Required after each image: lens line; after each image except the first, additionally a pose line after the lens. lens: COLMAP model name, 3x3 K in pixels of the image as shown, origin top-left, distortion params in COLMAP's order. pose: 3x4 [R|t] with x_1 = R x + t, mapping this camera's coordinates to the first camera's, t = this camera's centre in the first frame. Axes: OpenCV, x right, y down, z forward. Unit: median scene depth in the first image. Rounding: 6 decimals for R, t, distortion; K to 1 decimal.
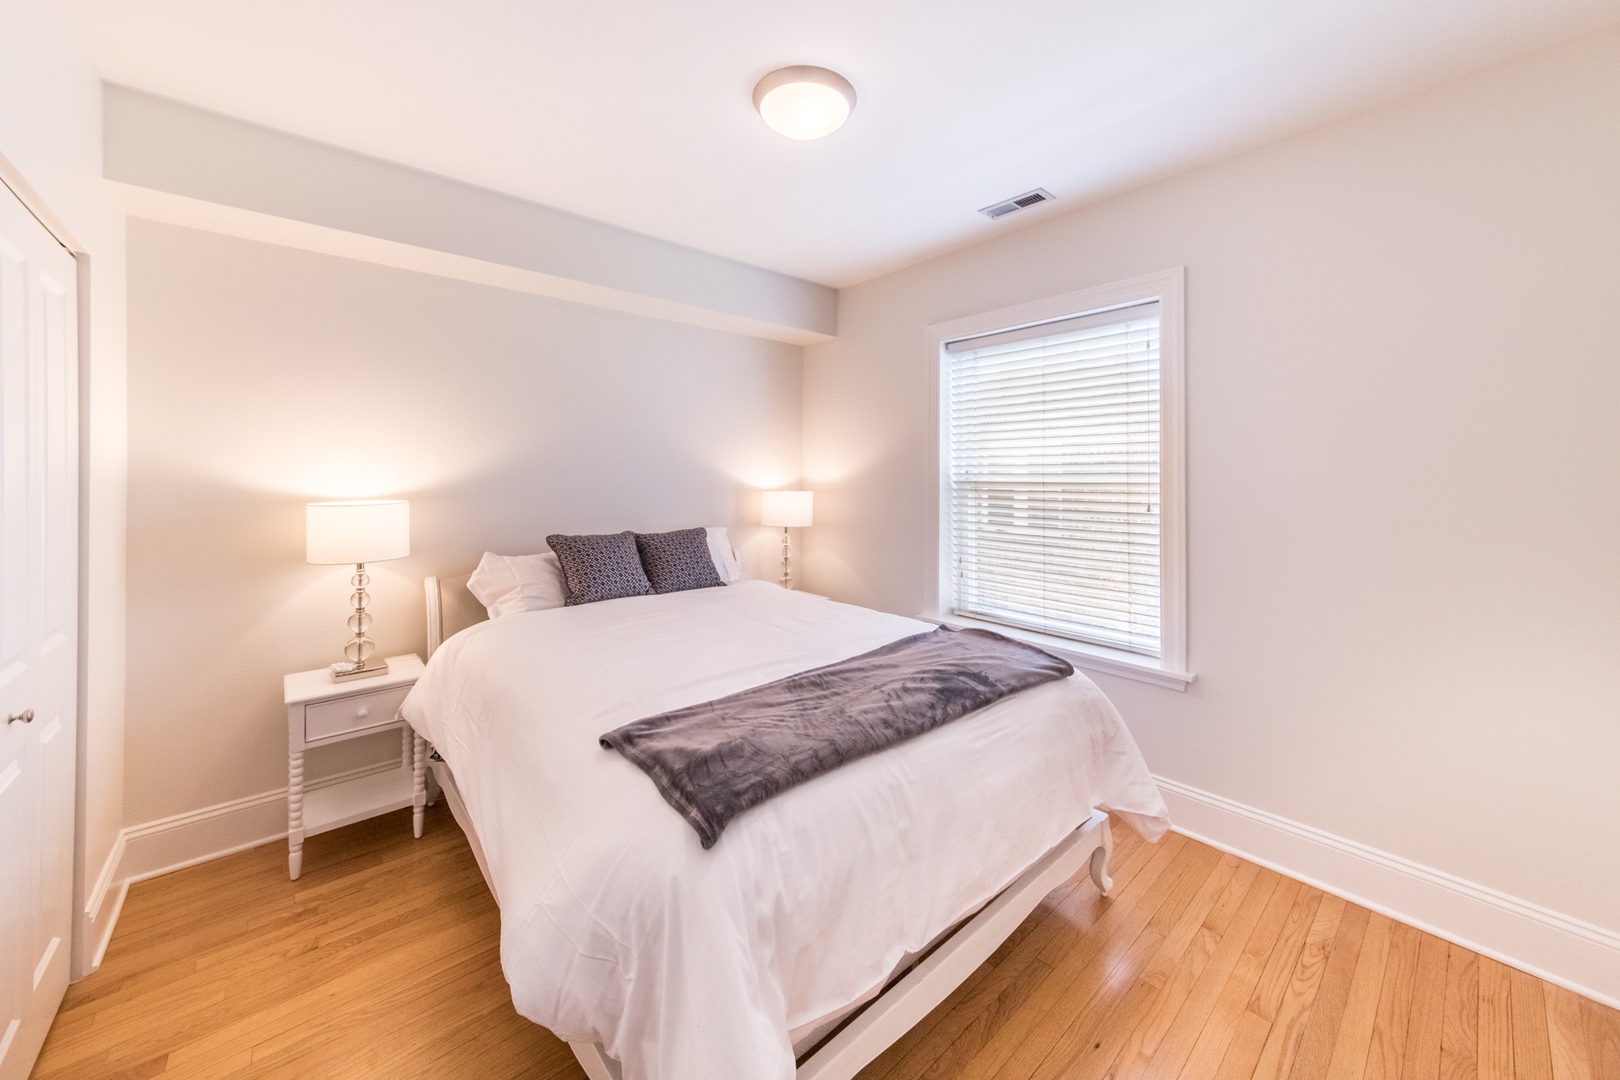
lens RADIAL K [[597.8, 0, 805.5], [0, 597.8, 481.5], [0, 0, 1]] dist [0.001105, 0.000105]
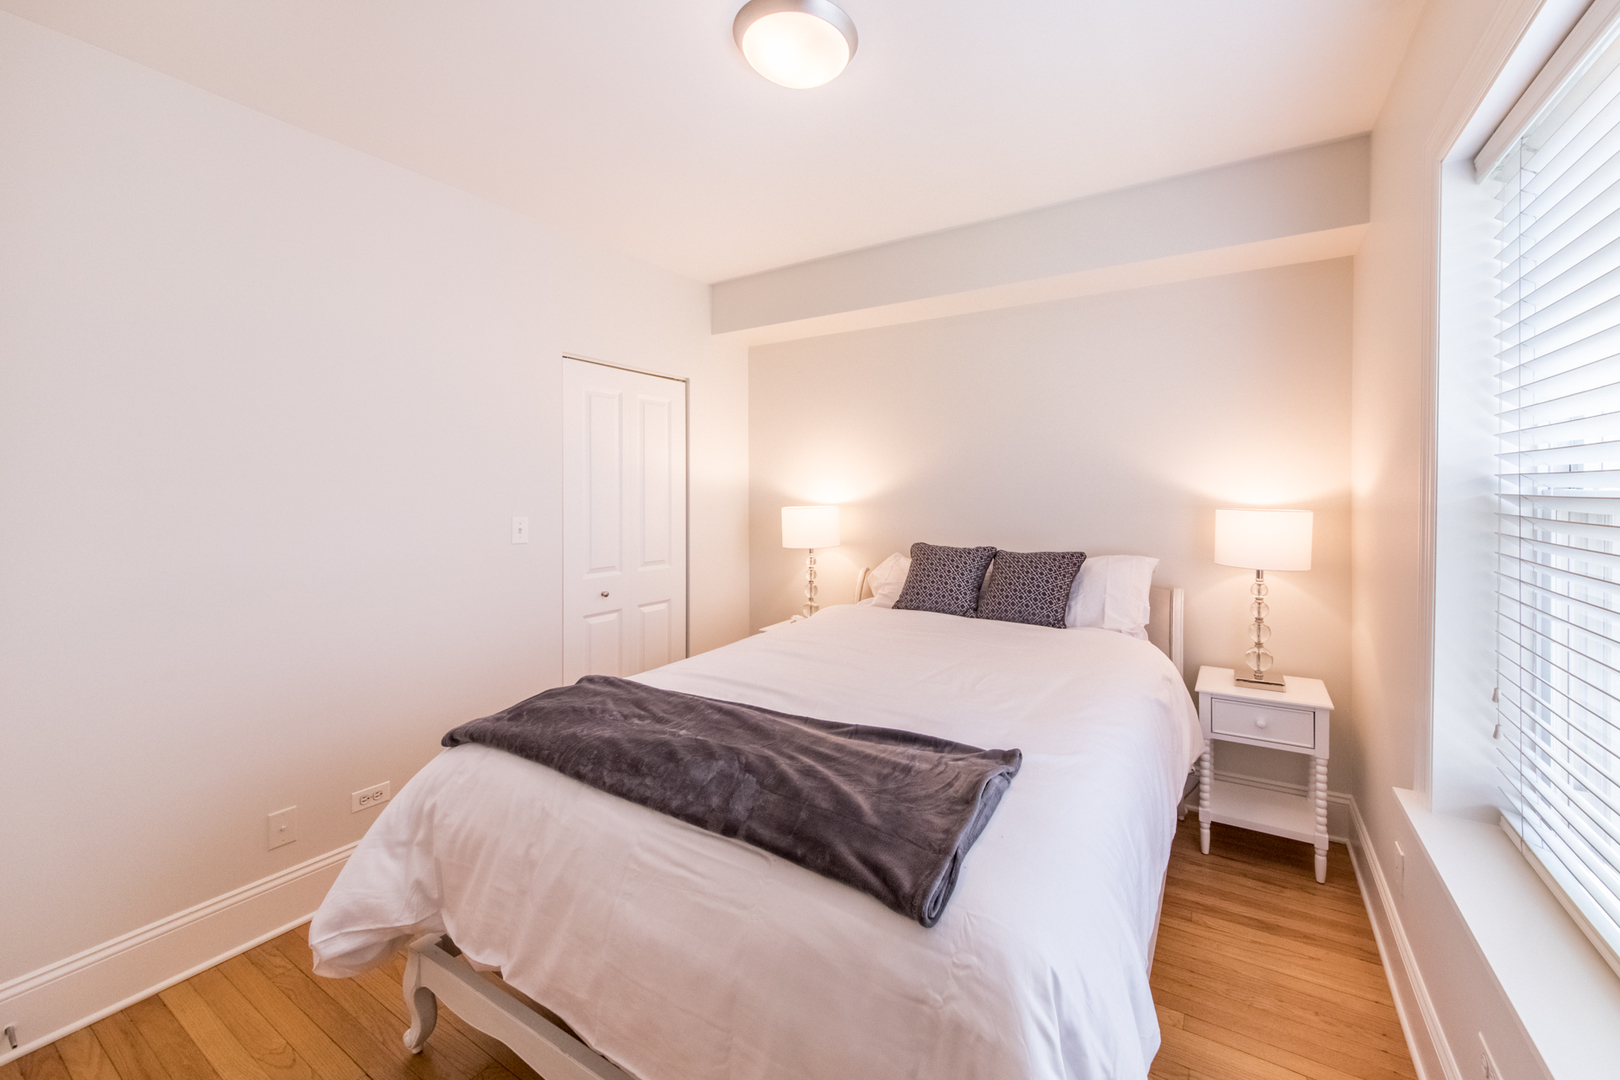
lens RADIAL K [[613.0, 0, 832.2], [0, 613.0, 495.0], [0, 0, 1]] dist [0.000742, -0.000027]
pose [[0.316952, 0.005506, -0.948425, 0.809208], [0.000230, 0.999983, 0.005882, -0.005581], [0.948441, -0.002083, 0.316946, 0.740182]]
